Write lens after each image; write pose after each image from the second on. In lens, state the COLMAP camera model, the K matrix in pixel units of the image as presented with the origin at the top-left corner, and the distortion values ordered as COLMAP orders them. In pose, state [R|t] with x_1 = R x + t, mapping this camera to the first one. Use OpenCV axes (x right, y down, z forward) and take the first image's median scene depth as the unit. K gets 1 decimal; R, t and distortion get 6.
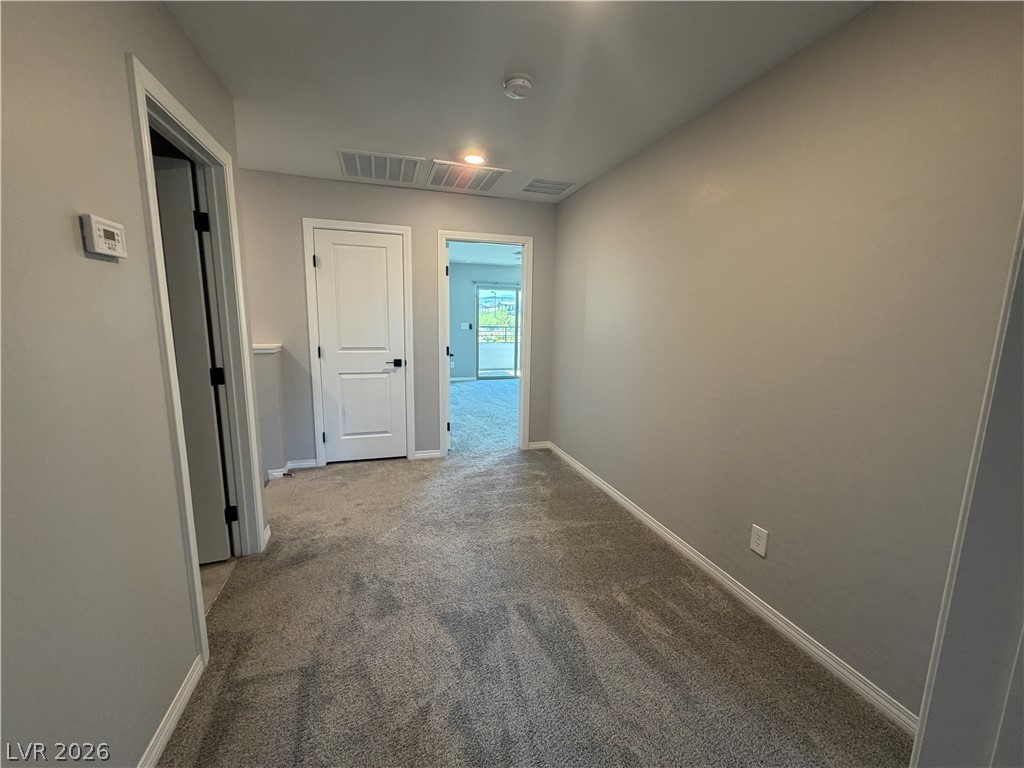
lens RADIAL K [[410.1, 0, 506.4], [0, 410.1, 382.8], [0, 0, 1]] dist [-0.000073, 0.000545]
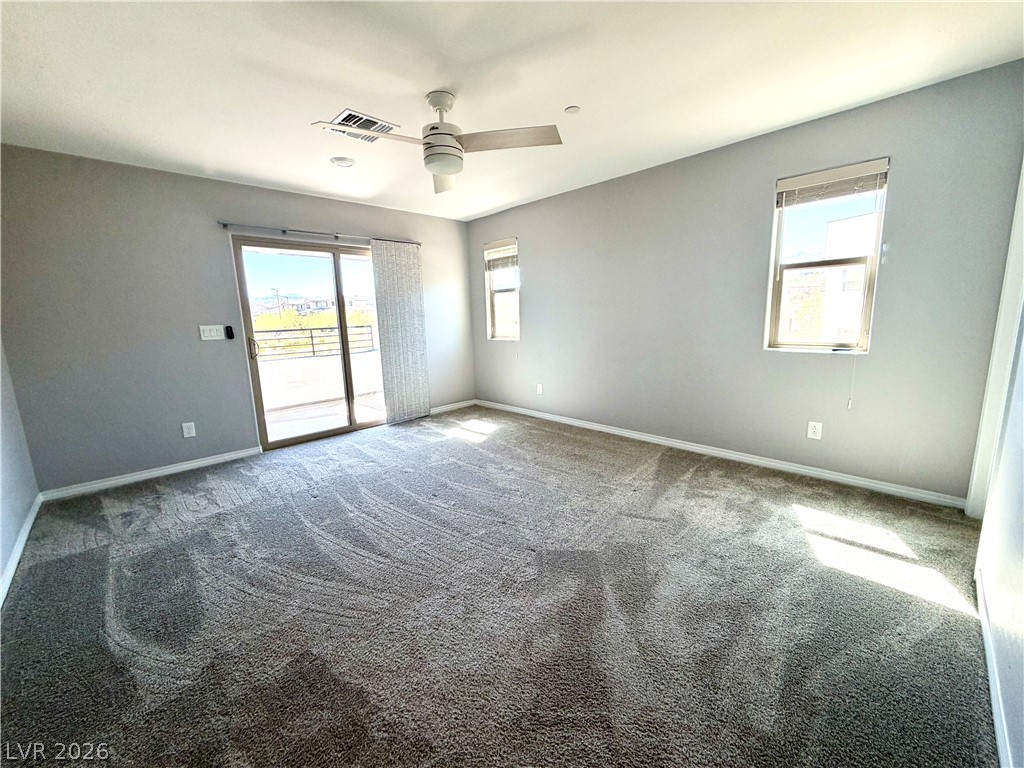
lens RADIAL K [[410.1, 0, 513.8], [0, 410.1, 383.6], [0, 0, 1]] dist [-0.000073, 0.000545]
pose [[0.883001, -0.119937, 0.453789, -0.027221], [0.116161, 0.992567, 0.036306, -0.067301], [-0.454770, 0.020654, 0.890369, 0.496046]]
